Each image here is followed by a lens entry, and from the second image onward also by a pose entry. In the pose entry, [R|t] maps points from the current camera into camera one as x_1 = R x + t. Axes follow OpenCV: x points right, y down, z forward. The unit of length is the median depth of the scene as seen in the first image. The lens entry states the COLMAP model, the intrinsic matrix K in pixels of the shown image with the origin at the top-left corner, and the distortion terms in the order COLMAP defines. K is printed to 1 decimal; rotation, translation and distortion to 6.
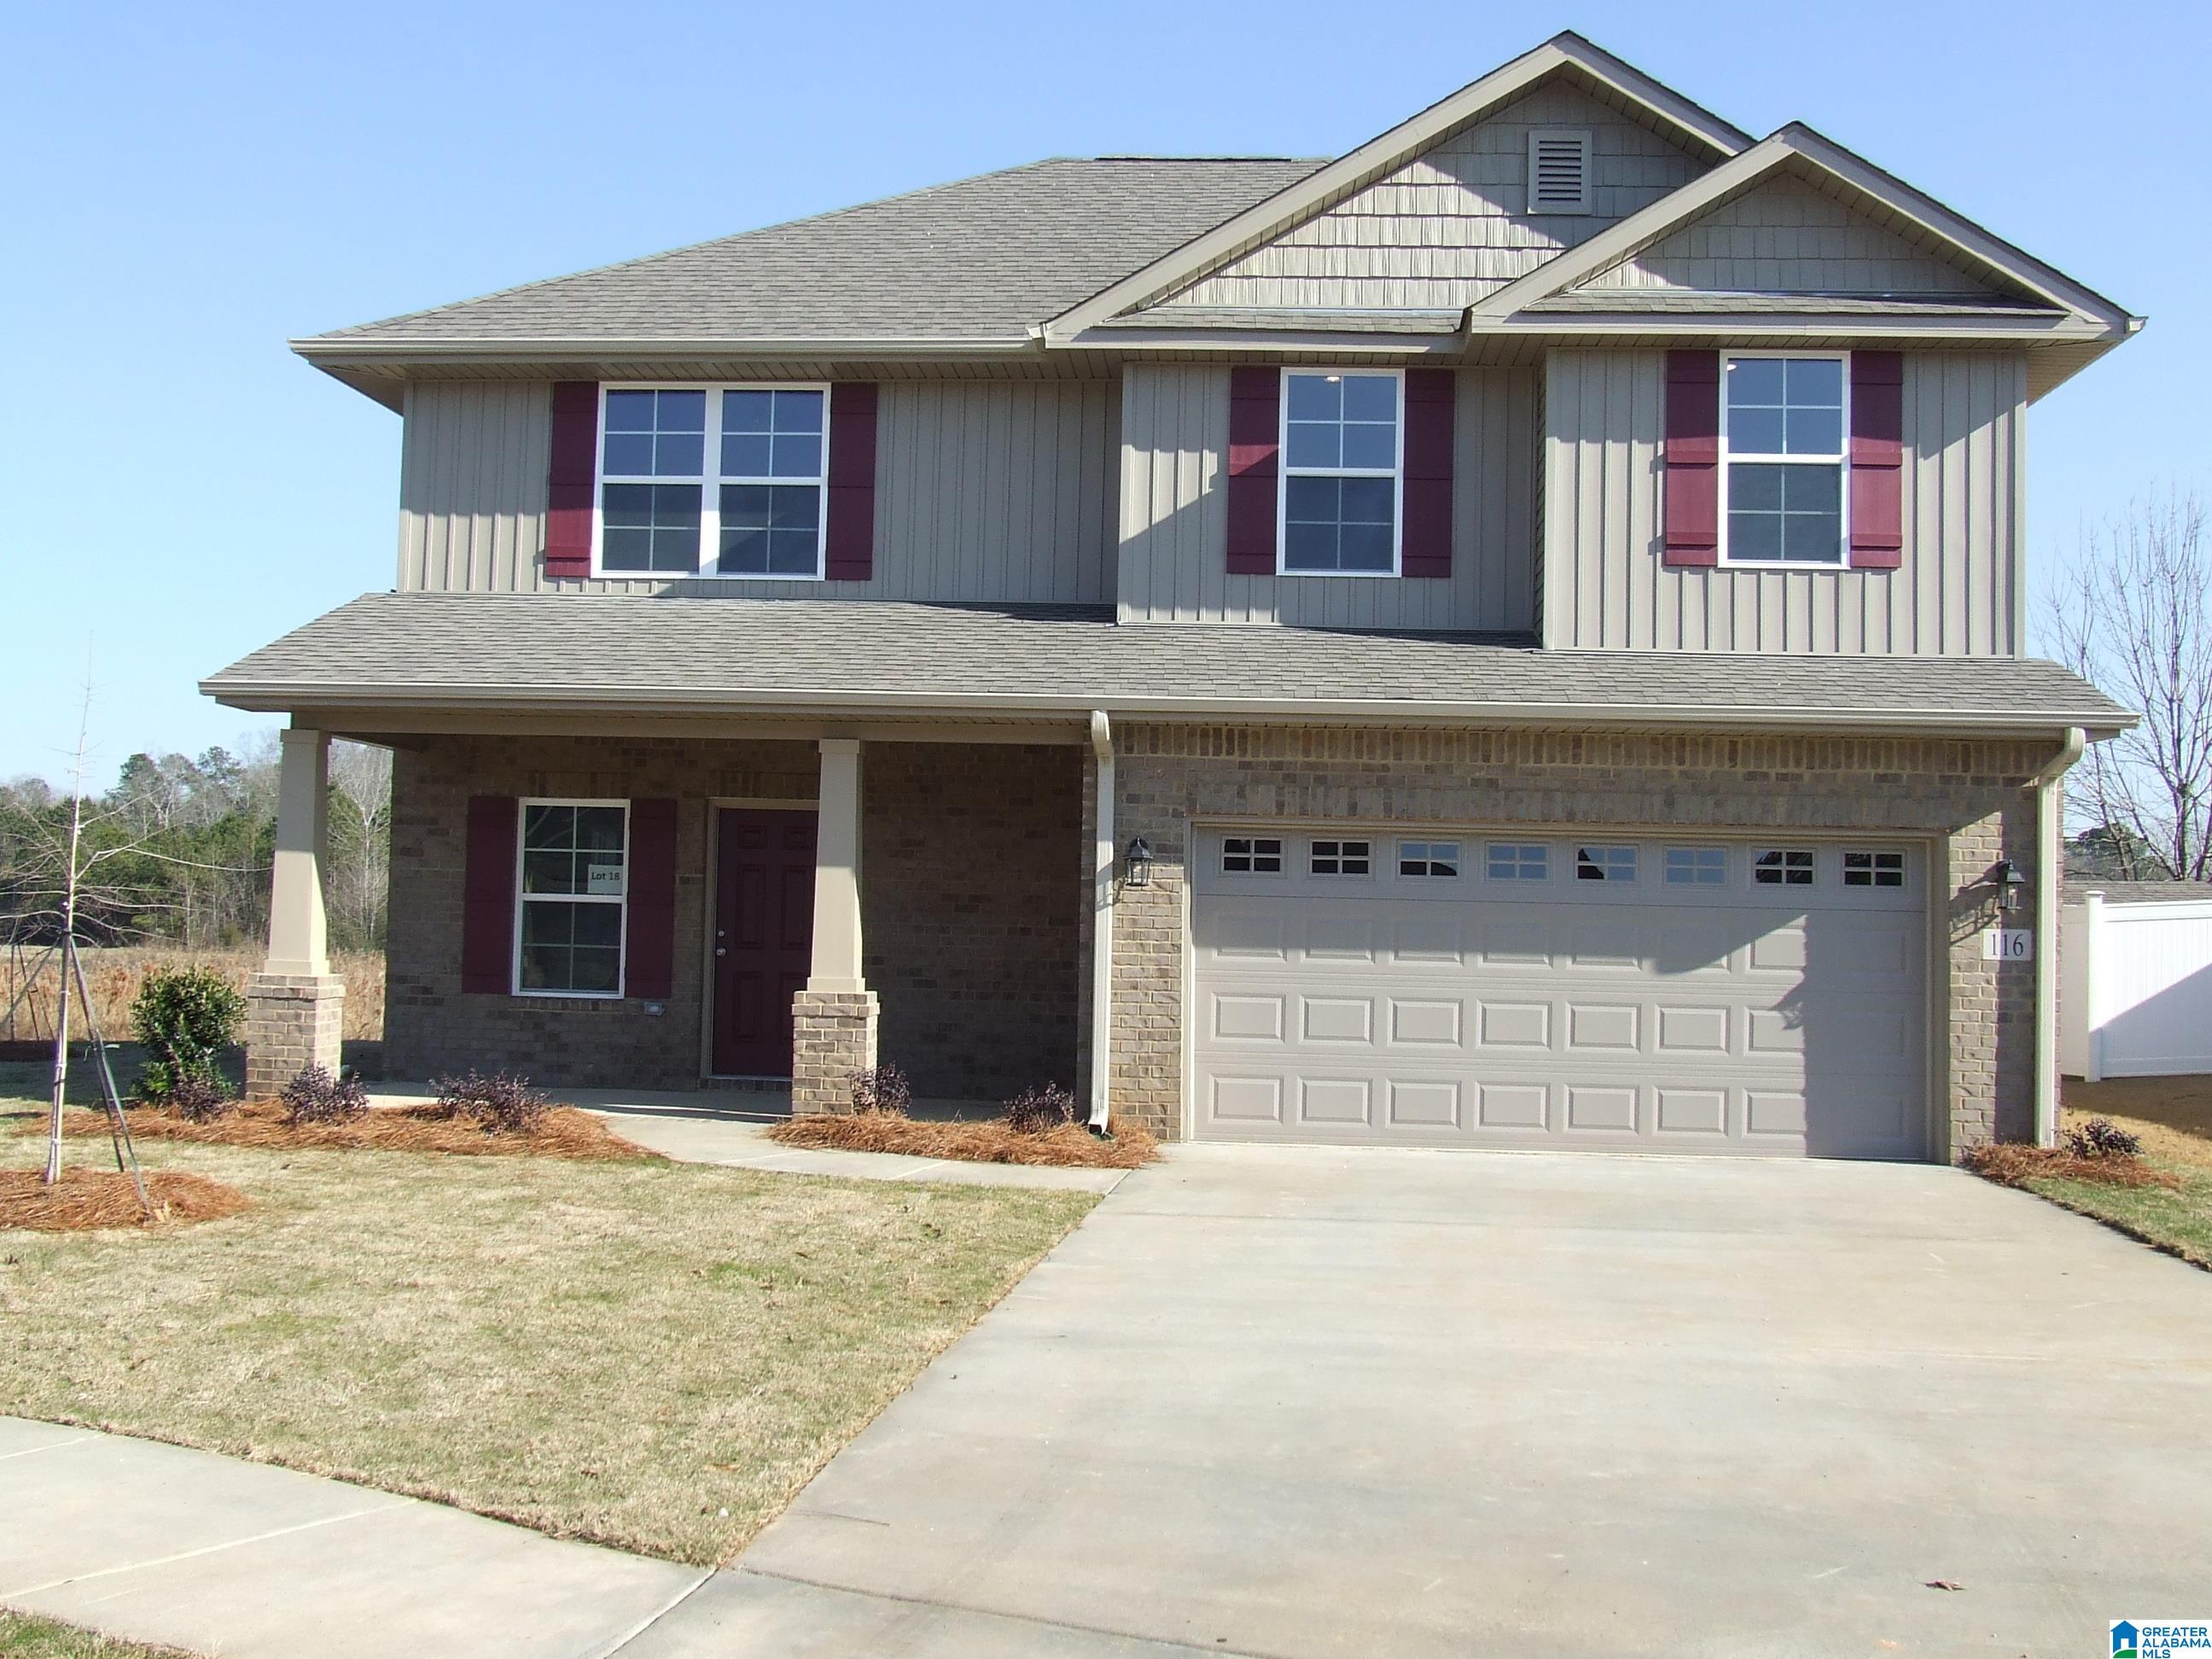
lens RADIAL K [[2406.6, 0, 1096.4], [0, 2406.6, 794.9], [0, 0, 1]] dist [-0.074343, 0.078738]
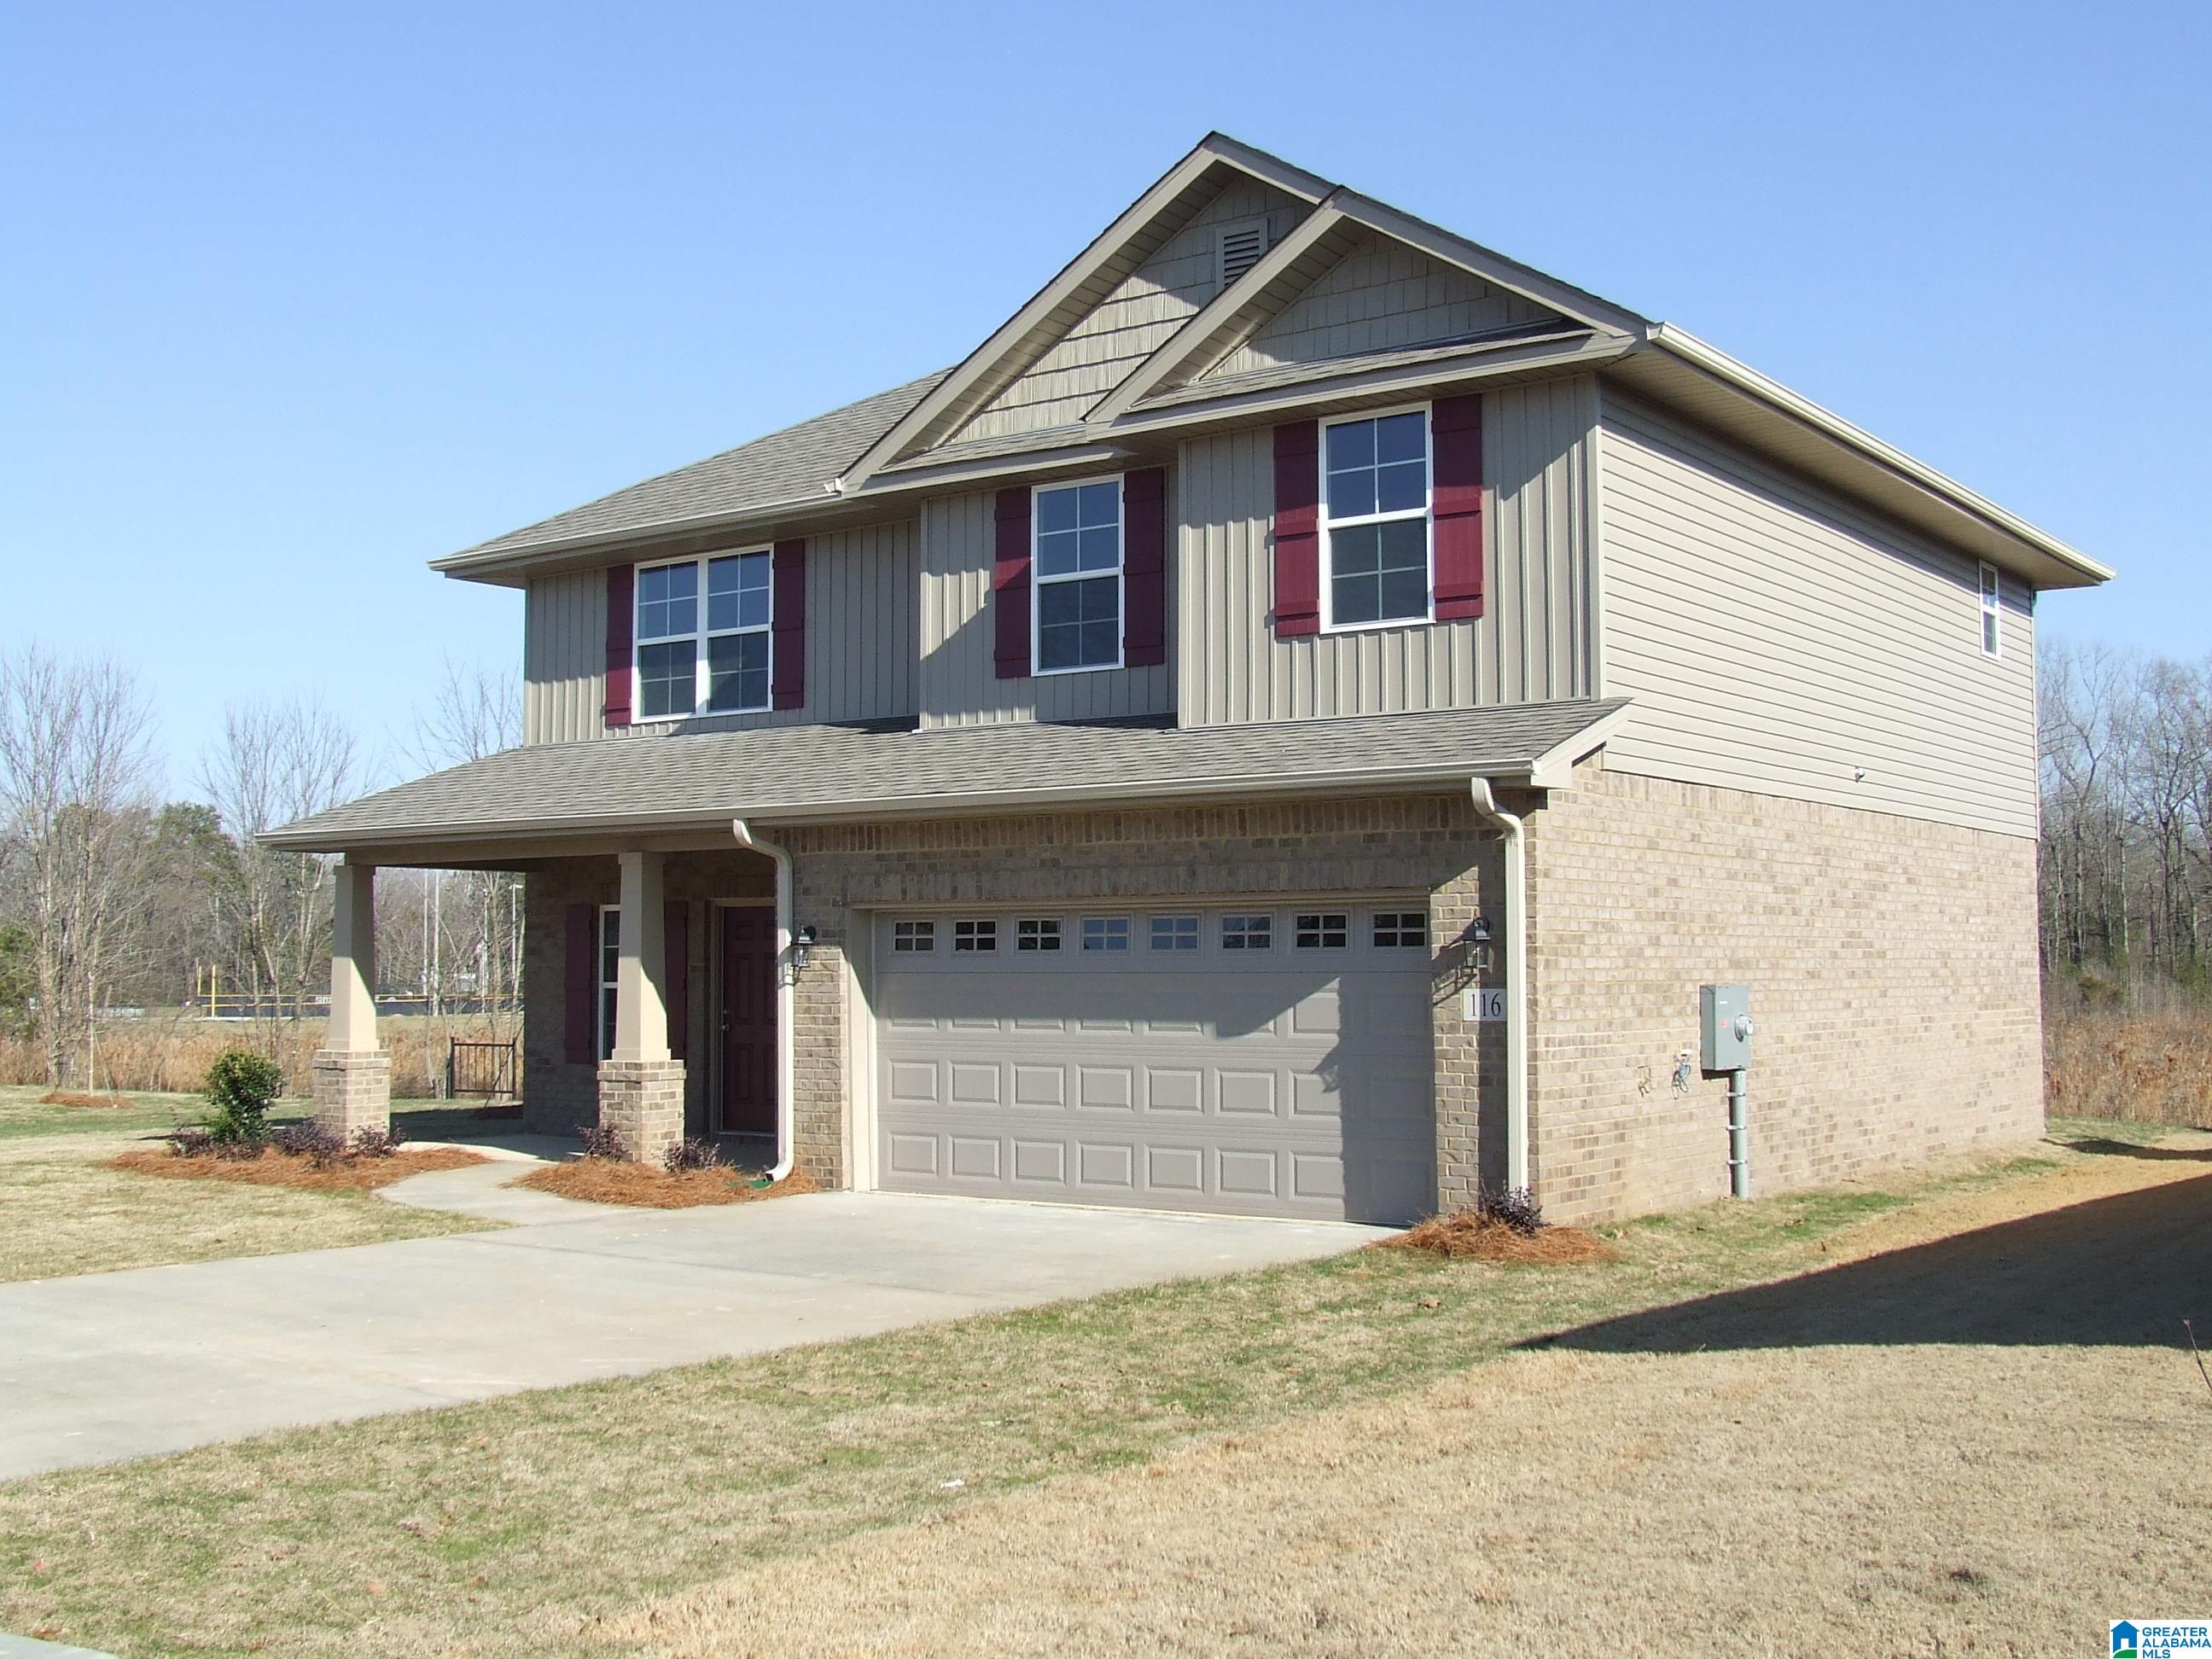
lens RADIAL K [[2406.6, 0, 1096.4], [0, 2406.6, 794.9], [0, 0, 1]] dist [-0.074343, 0.078738]
pose [[0.849450, -0.065350, -0.523606, 0.703978], [0.051588, 0.997833, -0.040846, 0.009183], [0.525141, 0.007685, 0.850981, 0.087721]]
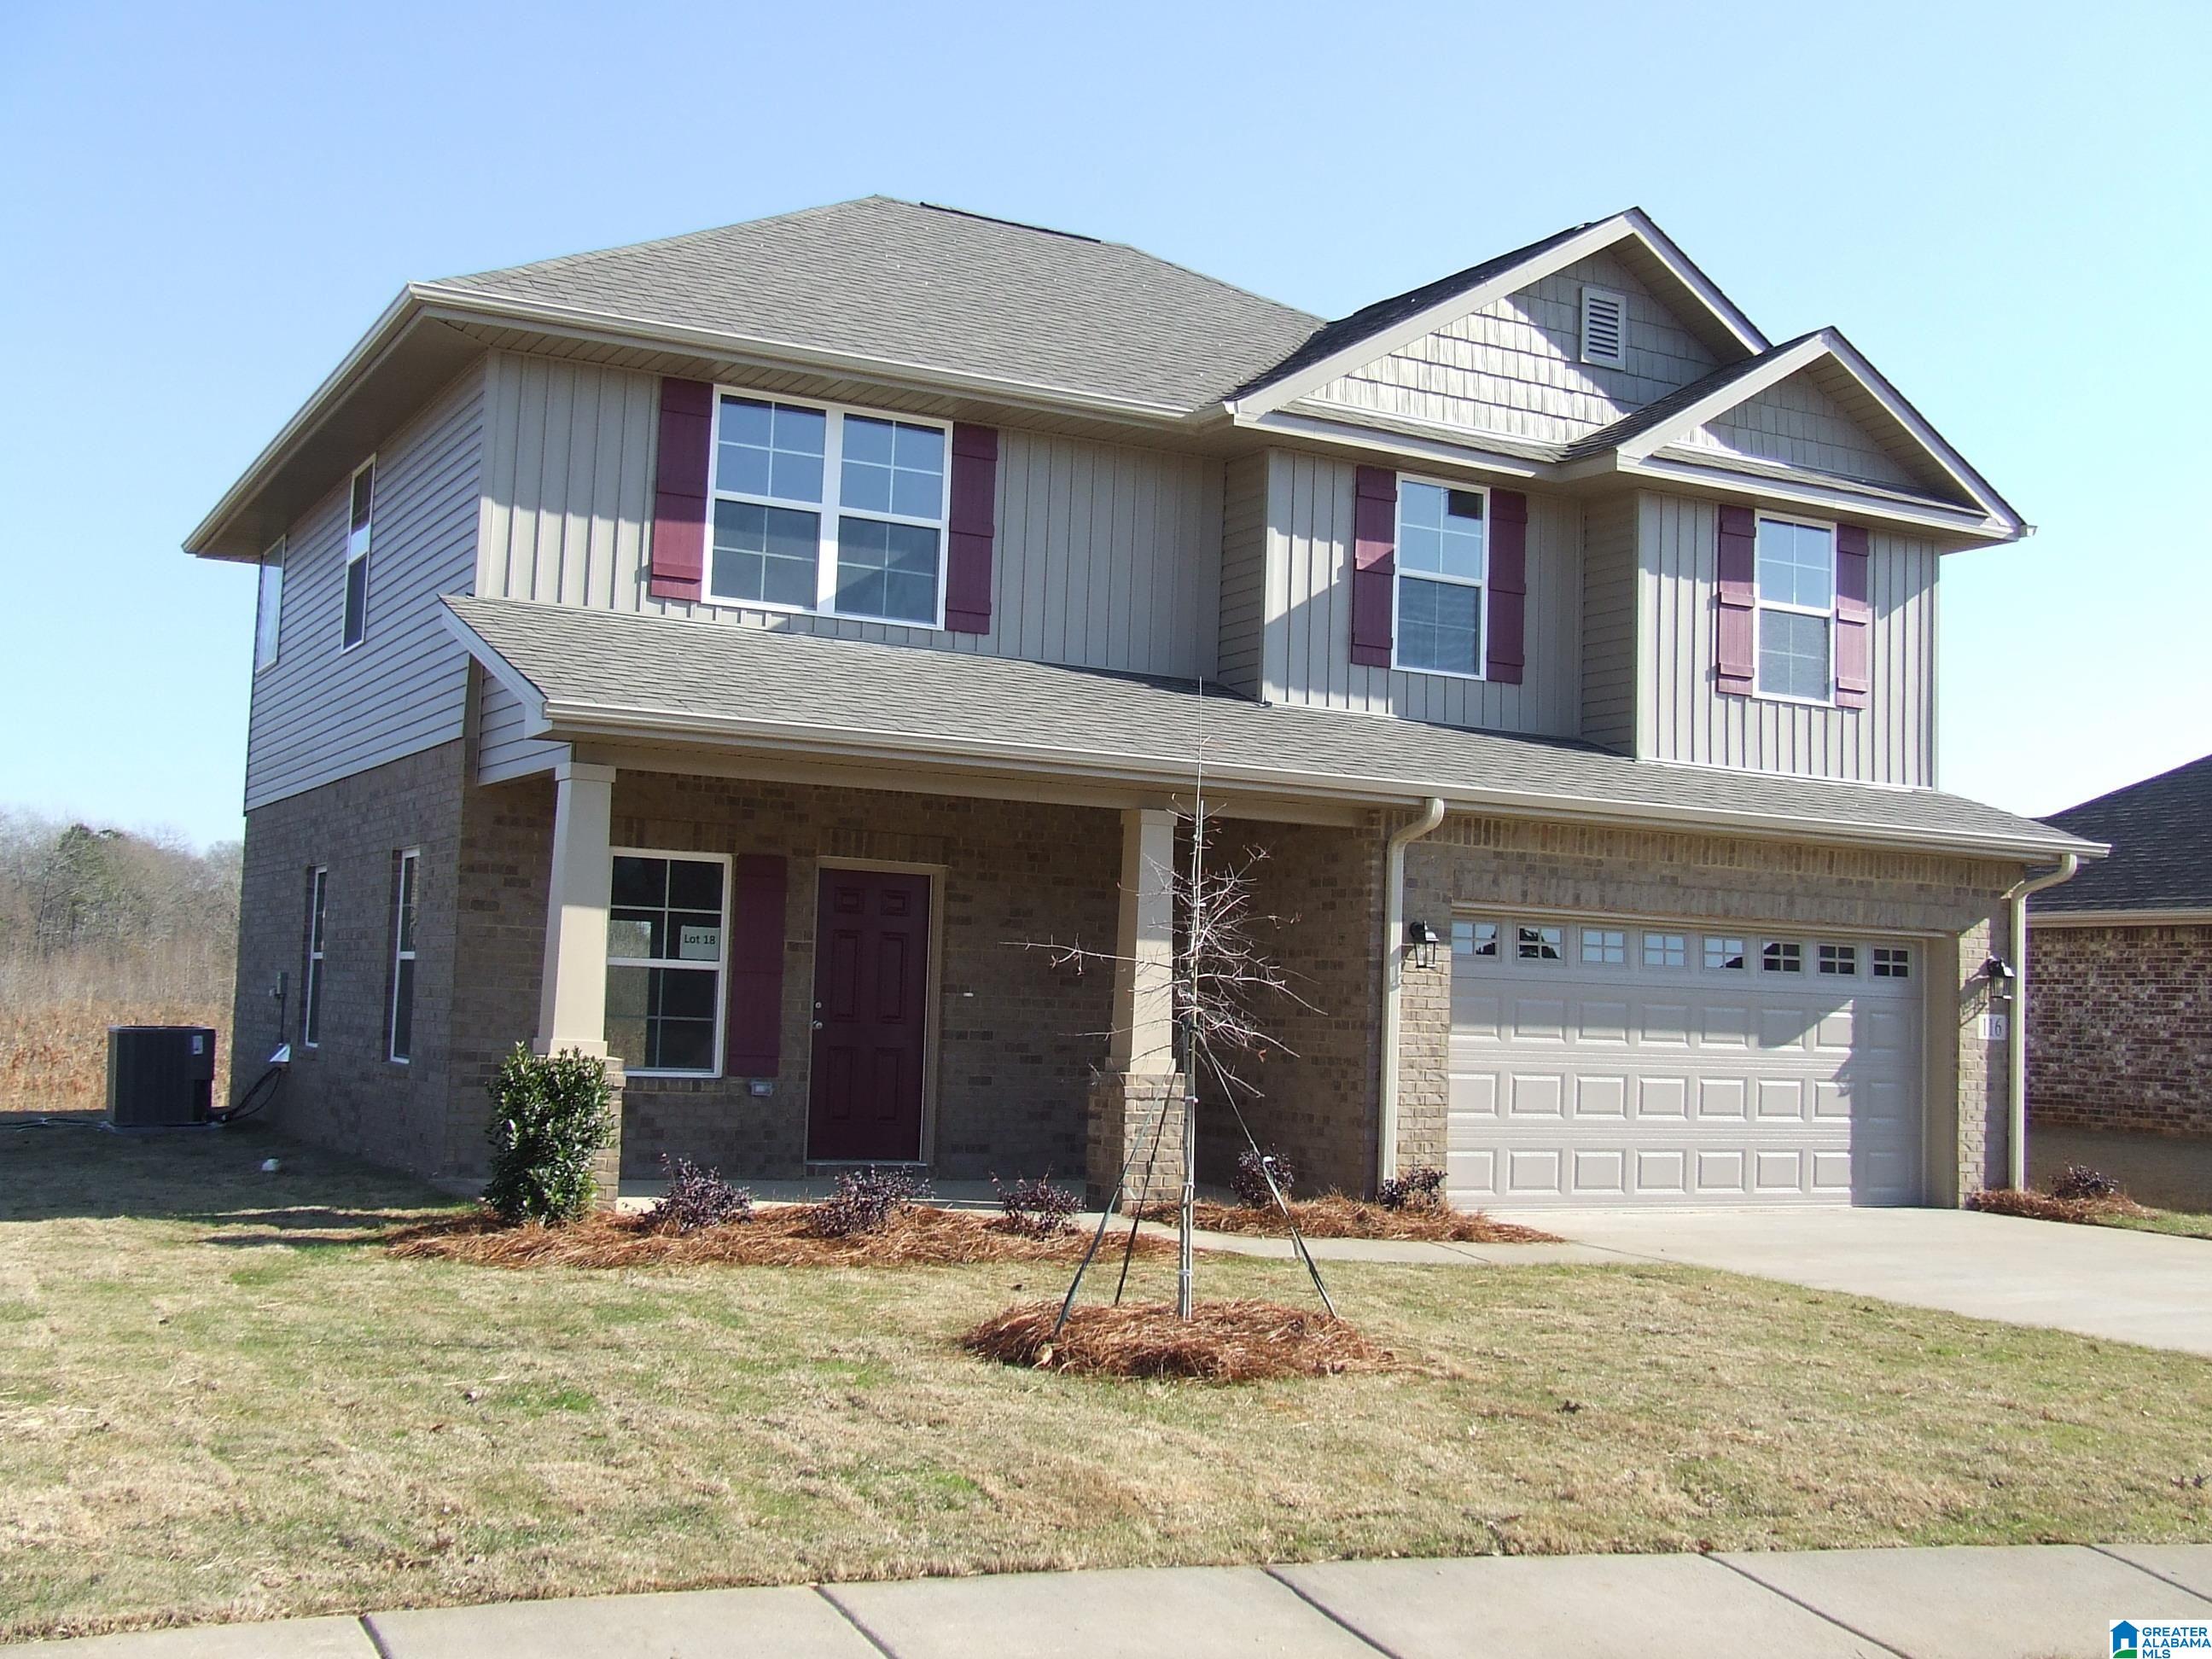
lens RADIAL K [[2406.6, 0, 1096.4], [0, 2406.6, 794.9], [0, 0, 1]] dist [-0.074343, 0.078738]
pose [[0.846511, 0.053579, 0.529668, -0.615950], [-0.044342, 0.998562, -0.030144, 0.000862], [-0.530522, 0.002031, 0.847669, 0.188531]]
